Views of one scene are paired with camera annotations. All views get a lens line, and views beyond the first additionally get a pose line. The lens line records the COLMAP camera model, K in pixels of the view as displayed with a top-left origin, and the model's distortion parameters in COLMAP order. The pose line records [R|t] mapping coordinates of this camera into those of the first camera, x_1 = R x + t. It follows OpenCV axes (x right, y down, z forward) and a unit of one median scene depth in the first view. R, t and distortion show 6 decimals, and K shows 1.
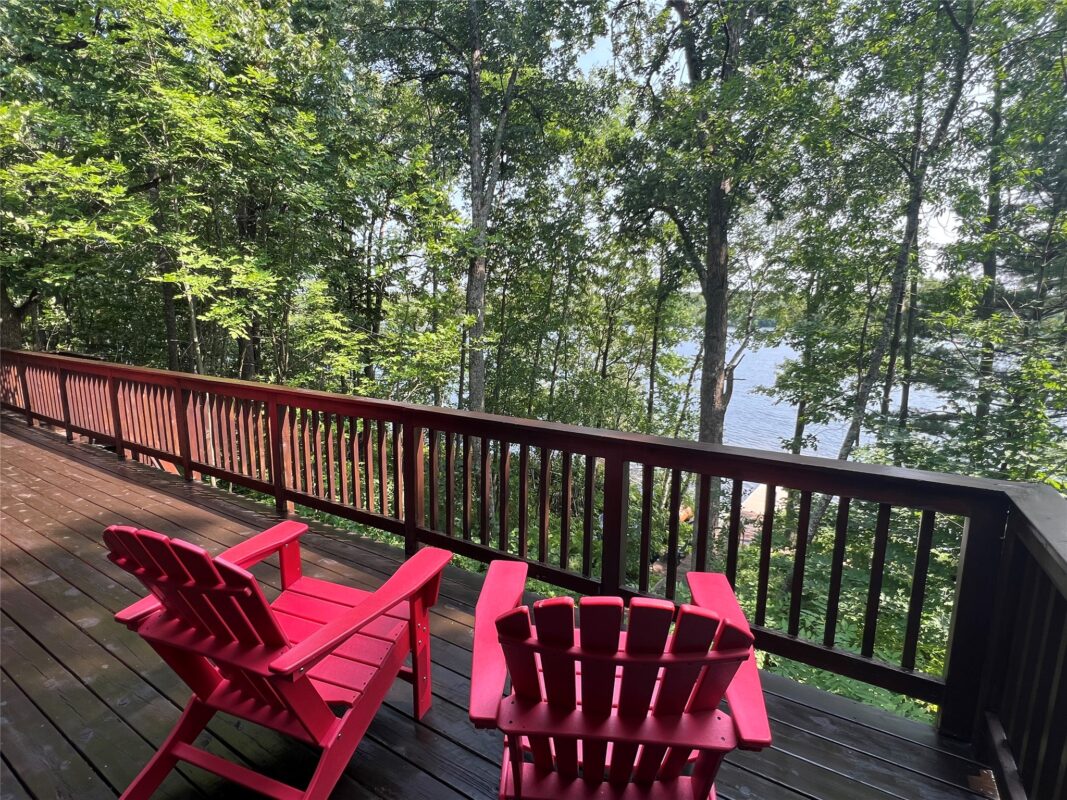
lens RADIAL K [[520.2, 0, 533.5], [0, 520.2, 400.0], [0, 0, 1]] dist [0.026537, 0.000081]
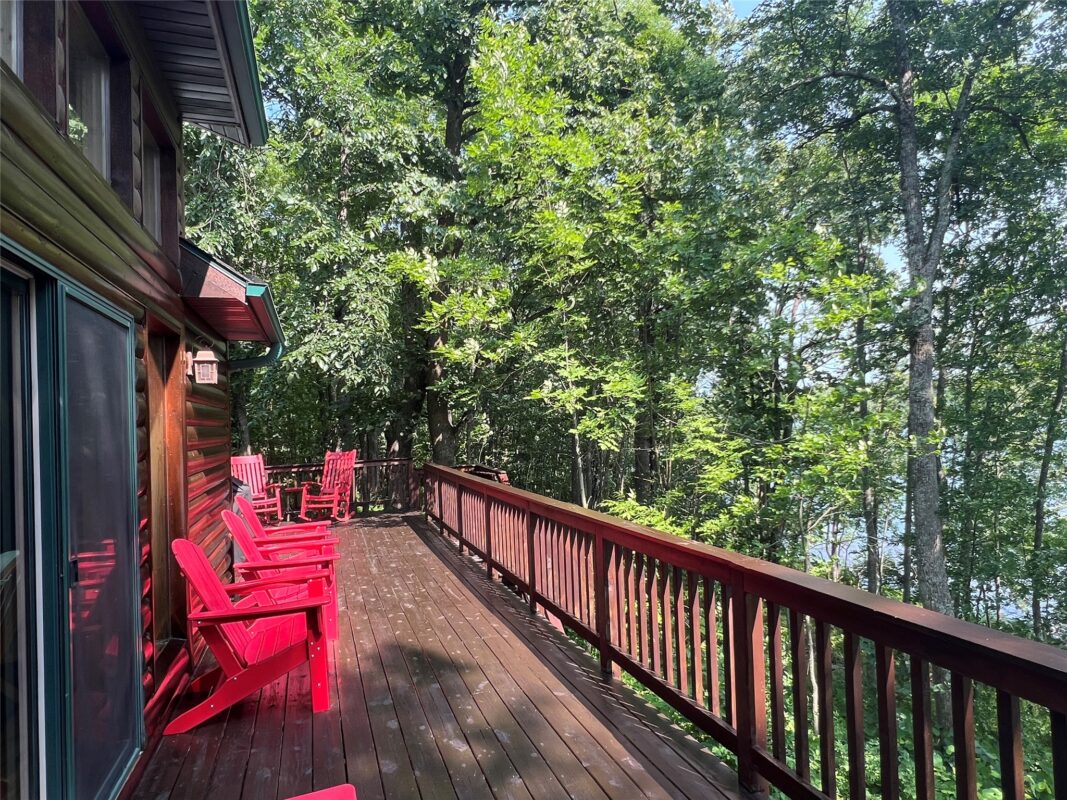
lens RADIAL K [[626.9, 0, 533.5], [0, 626.9, 400.0], [0, 0, 1]] dist [-0.000550, 0.001701]
pose [[0.777541, -0.062188, -0.625750, 0.025569], [-0.054592, 0.984665, -0.165693, -0.015694], [0.626458, 0.162994, 0.762223, 0.068900]]
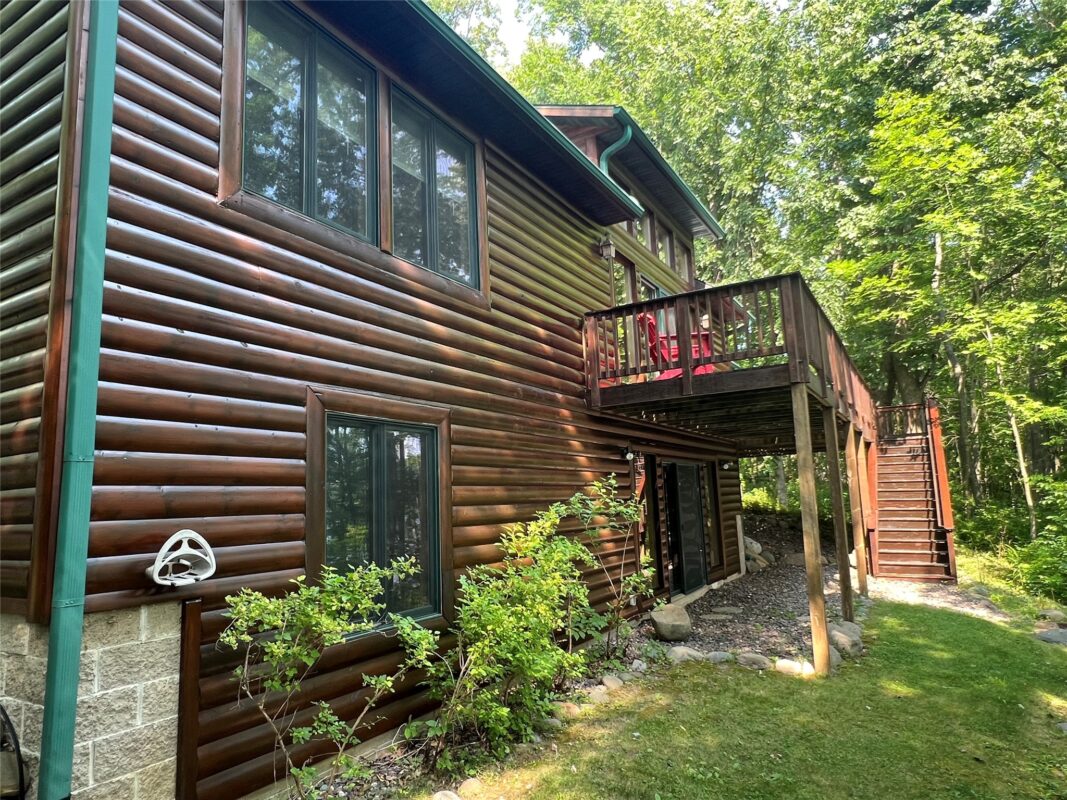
lens RADIAL K [[656.7, 0, 533.5], [0, 656.7, 400.0], [0, 0, 1]] dist [0.000836, -0.000015]
pose [[0.012862, -0.163537, -0.986453, 0.914712], [-0.124685, 0.978573, -0.163856, 0.344537], [0.992113, 0.125103, -0.007804, -0.065537]]
